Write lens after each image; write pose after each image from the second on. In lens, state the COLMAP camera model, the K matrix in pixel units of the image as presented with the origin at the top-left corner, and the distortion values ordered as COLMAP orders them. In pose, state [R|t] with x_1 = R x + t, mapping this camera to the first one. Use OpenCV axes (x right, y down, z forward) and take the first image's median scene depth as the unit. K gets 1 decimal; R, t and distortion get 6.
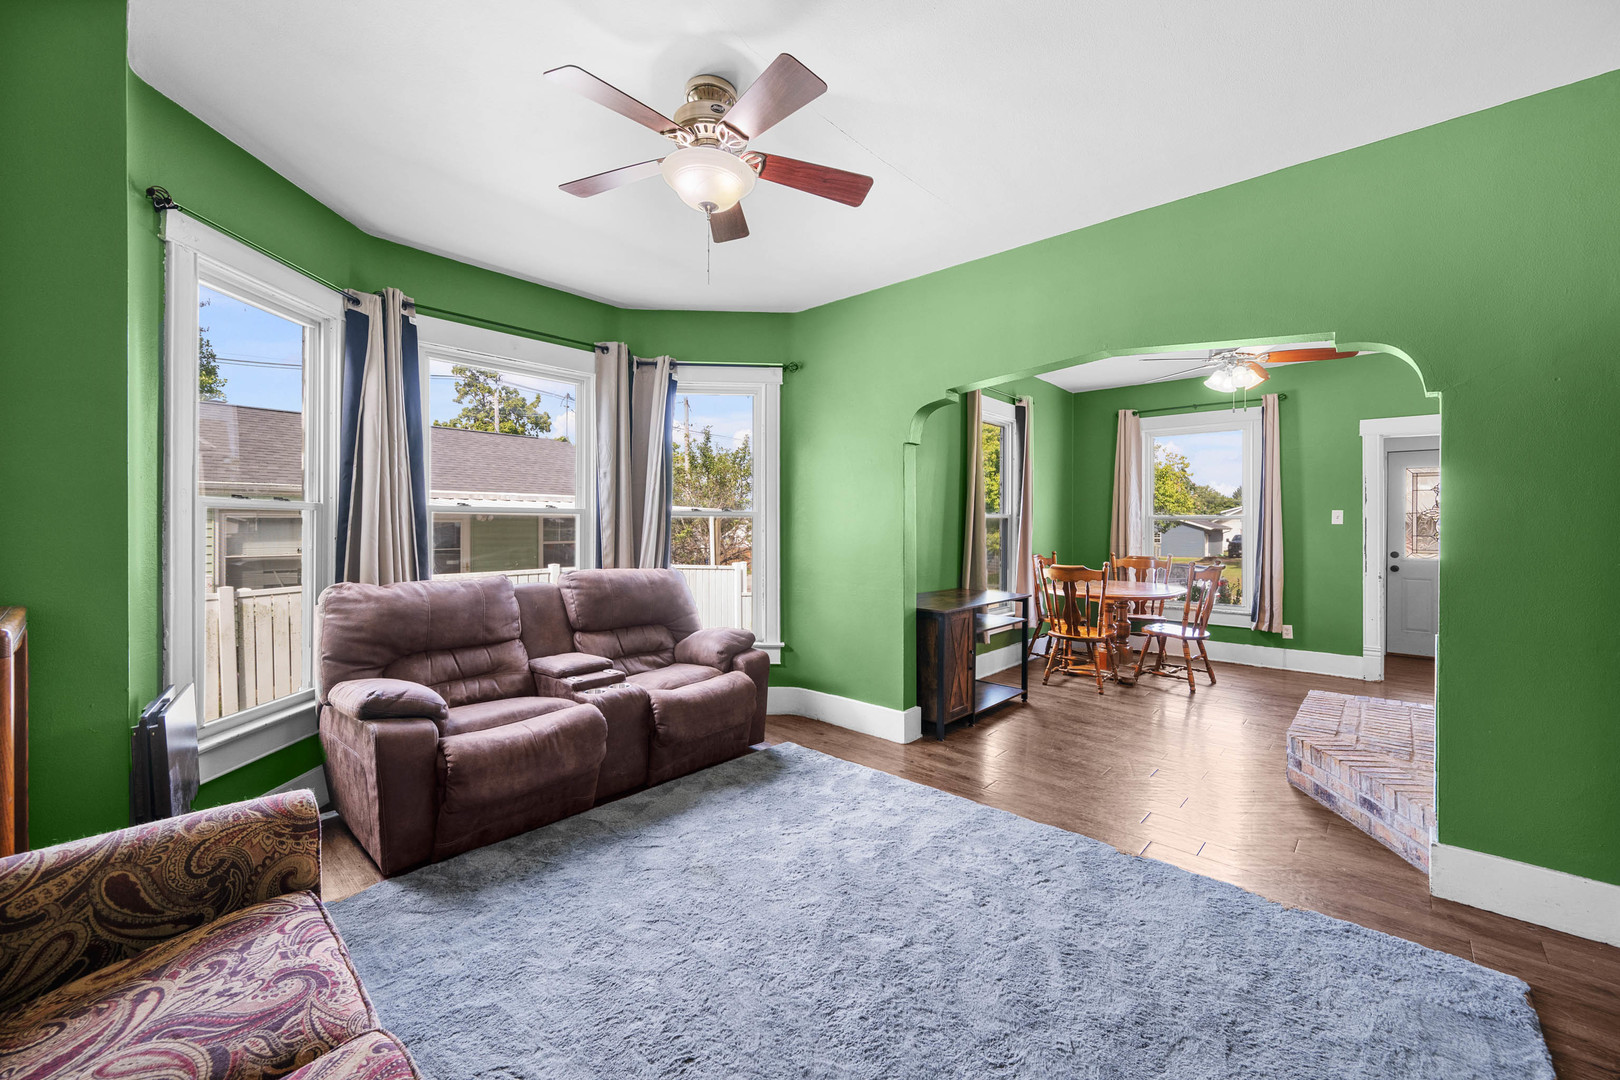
lens RADIAL K [[643.8, 0, 810.5], [0, 643.8, 522.6], [0, 0, 1]] dist [-0.000998, -0.000131]
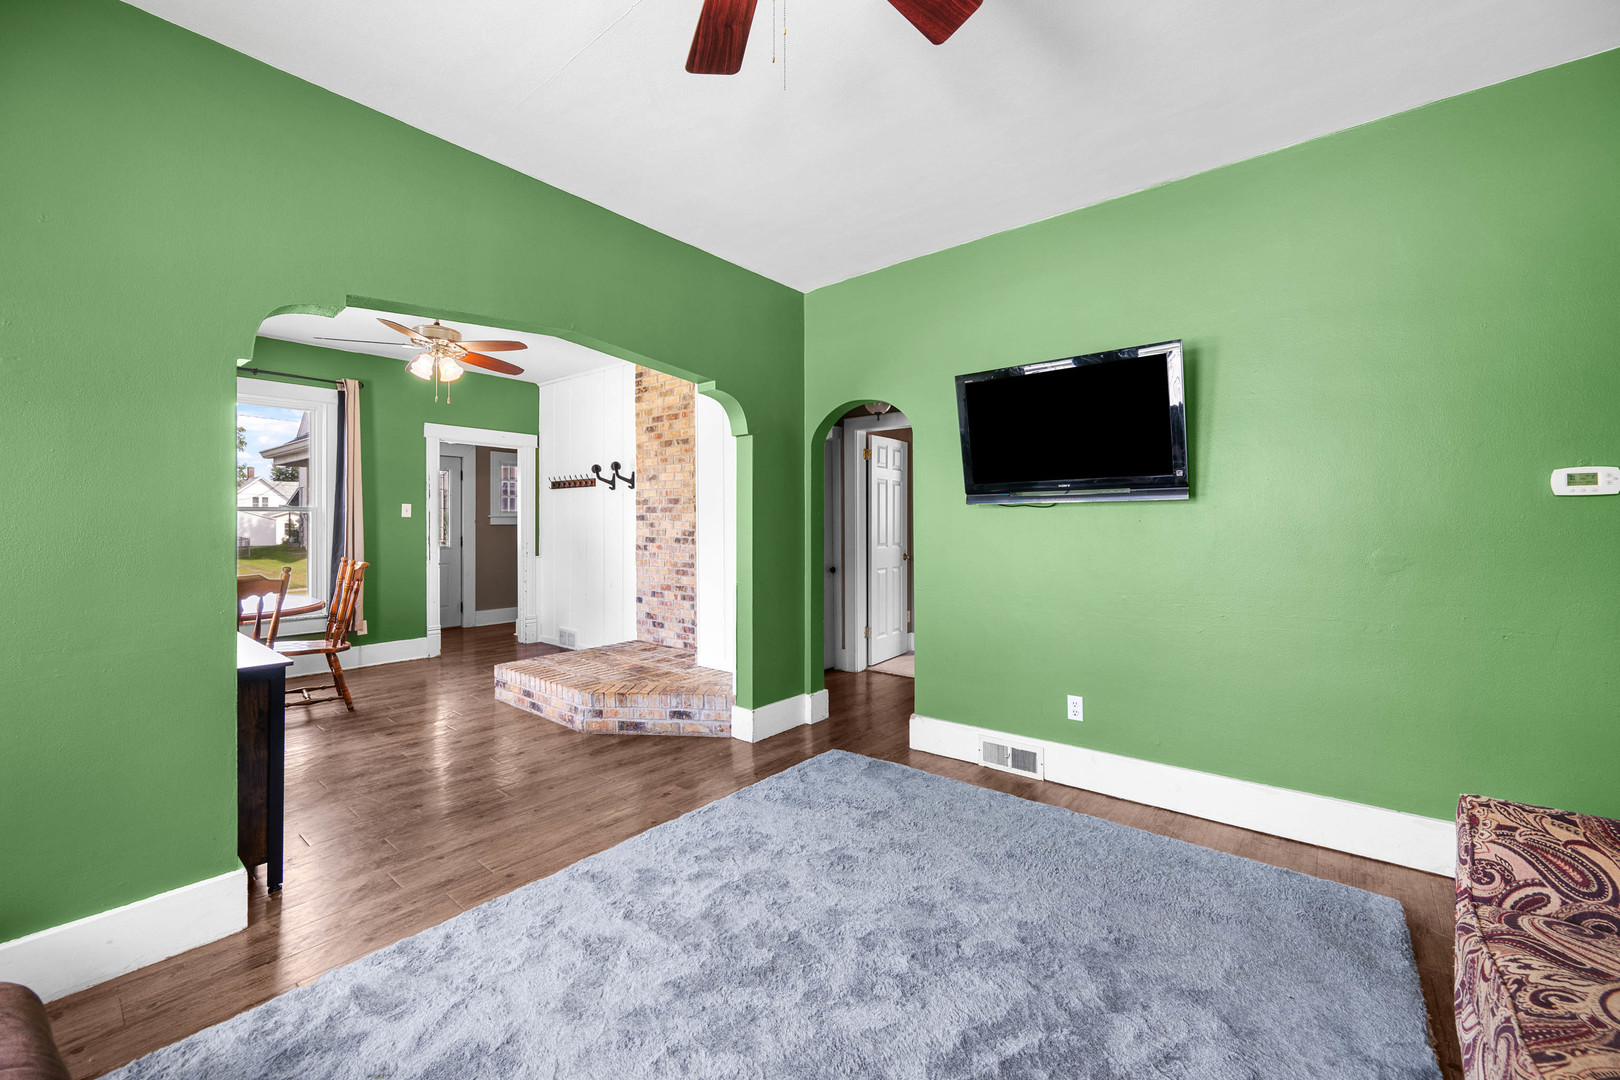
lens RADIAL K [[649.6, 0, 812.7], [0, 649.6, 515.6], [0, 0, 1]] dist [-0.001233, -0.000278]
pose [[-0.055329, 0.005649, 0.998452, -0.296220], [-0.000523, 0.999984, -0.005687, 0.005630], [-0.998468, -0.000837, -0.055325, 0.406221]]
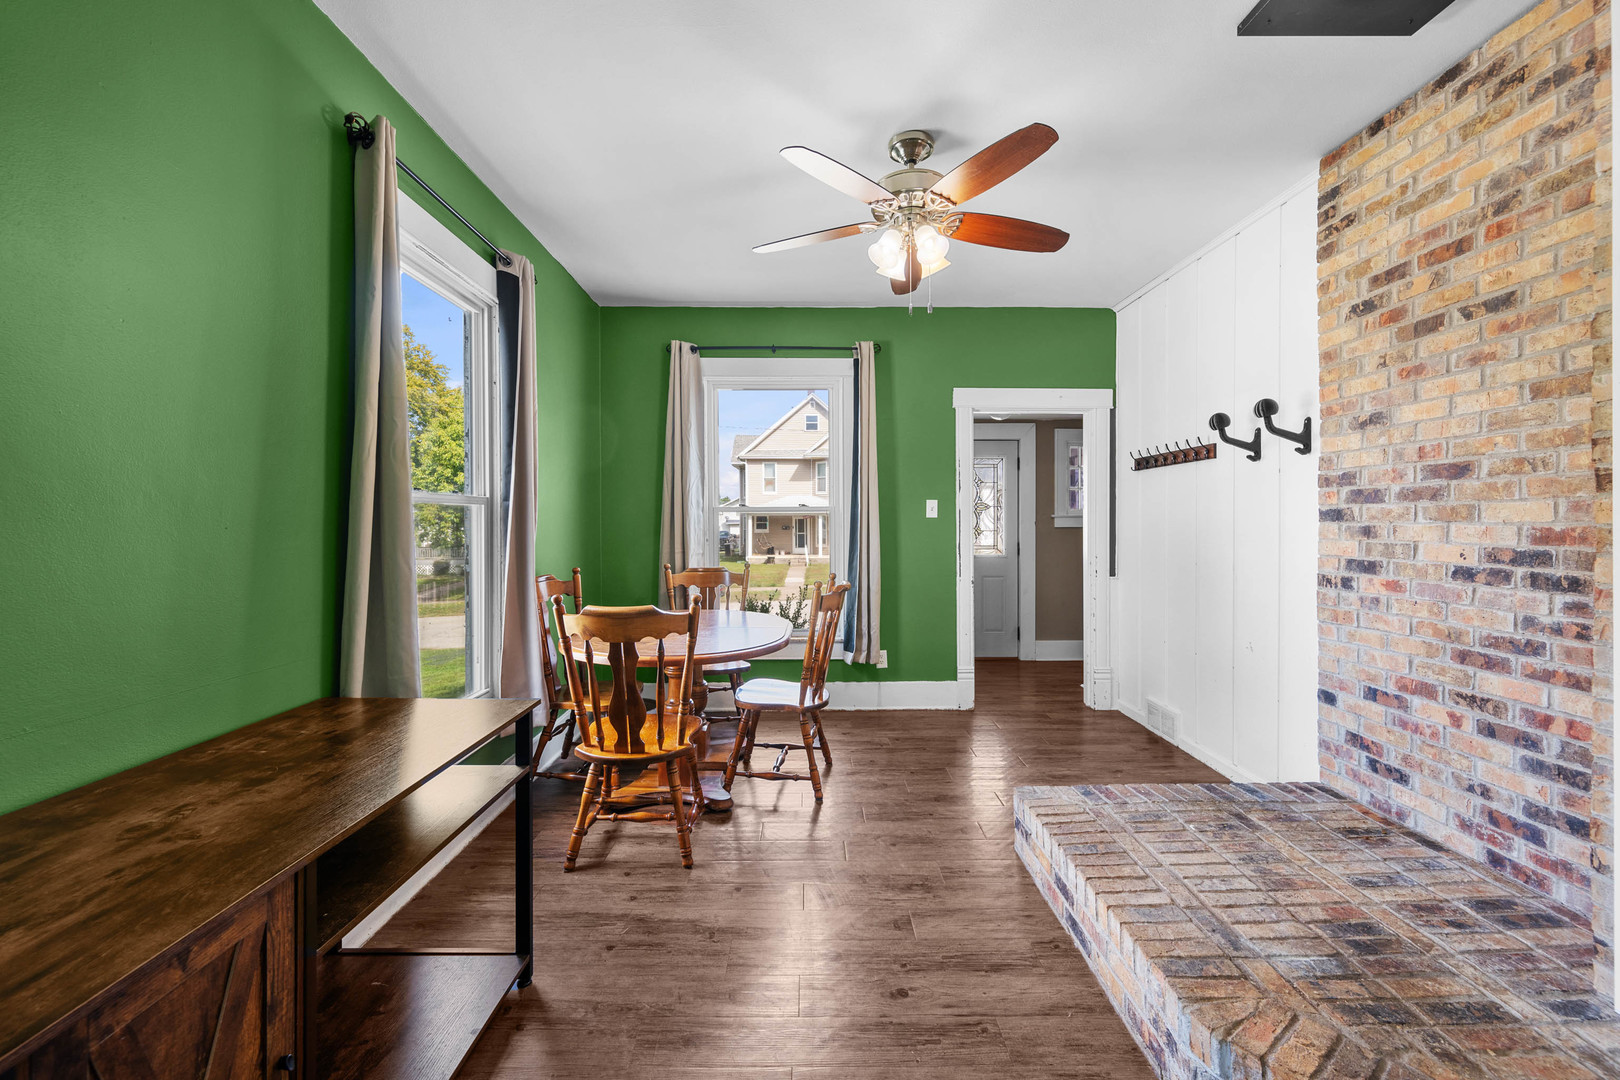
lens RADIAL K [[638.3, 0, 811.9], [0, 638.3, 530.8], [0, 0, 1]] dist [-0.000538, 0.000014]
pose [[0.731087, -0.013320, 0.682154, 0.181088], [0.003542, 0.999870, 0.015728, 0.006001], [-0.682275, -0.009083, 0.731040, 0.545973]]
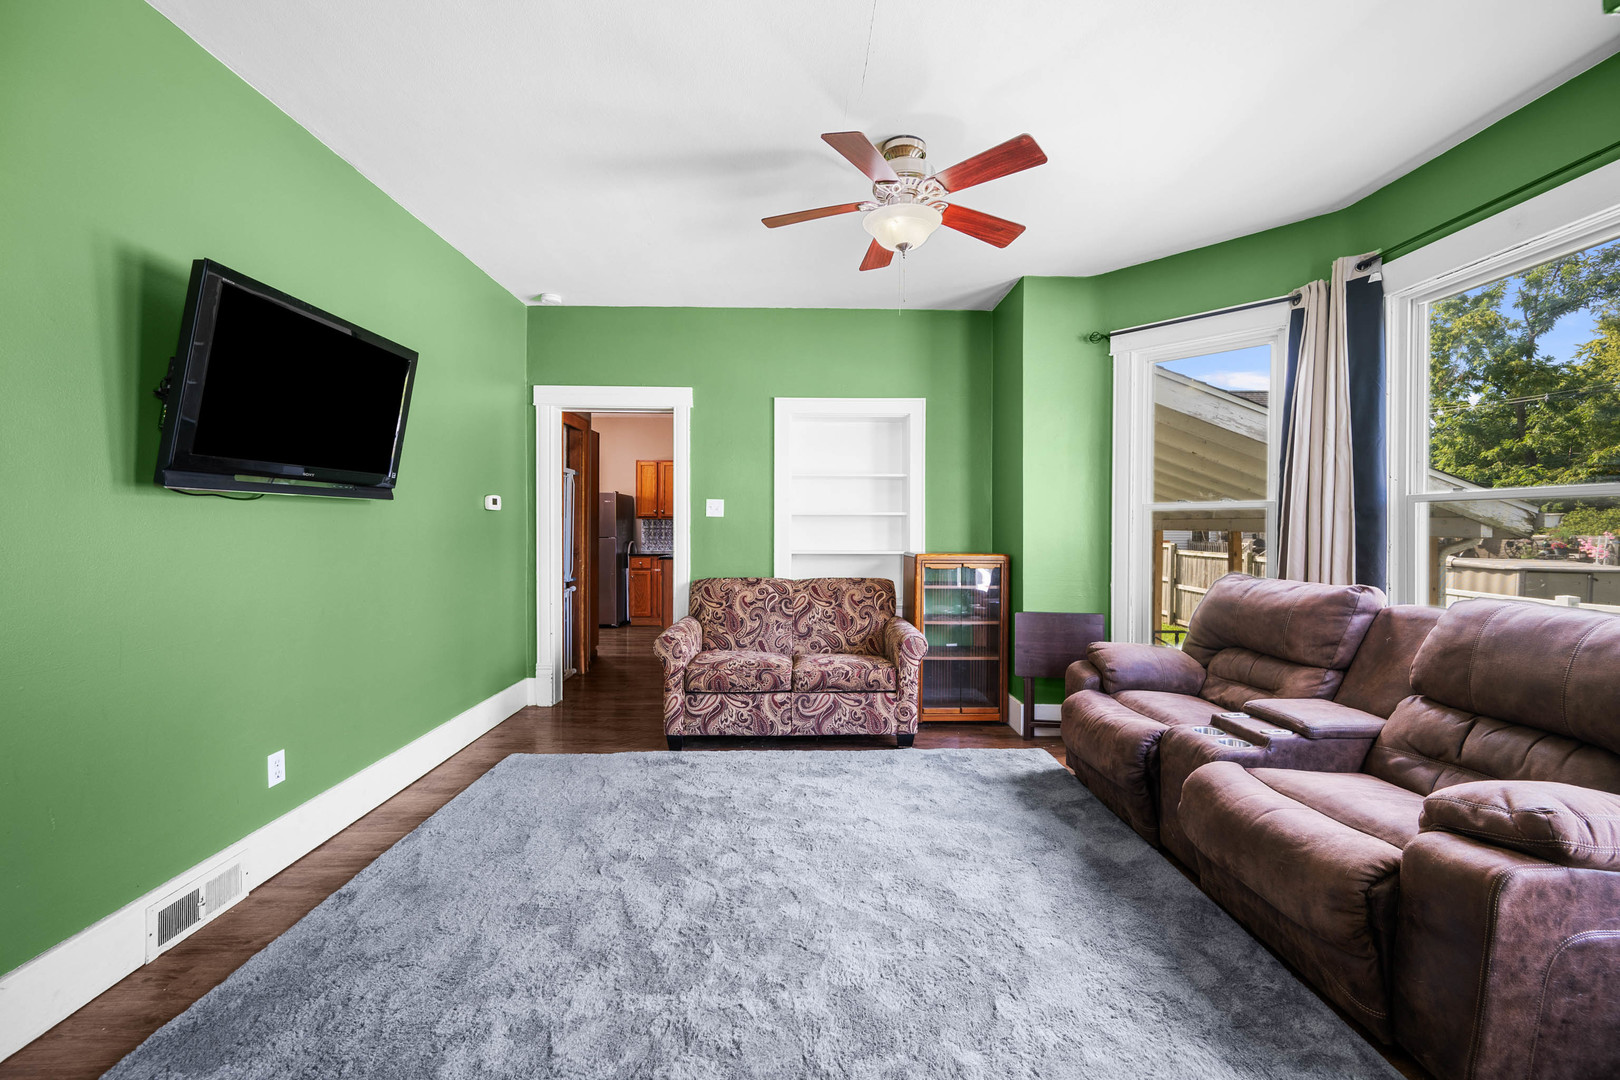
lens RADIAL K [[657.6, 0, 817.7], [0, 657.6, 512.8], [0, 0, 1]] dist [-0.000657, 0.000202]
pose [[-0.719019, -0.021966, -0.694643, 0.319872], [-0.003649, 0.999606, -0.027832, 0.013296], [0.694981, -0.017476, -0.718816, 0.712253]]
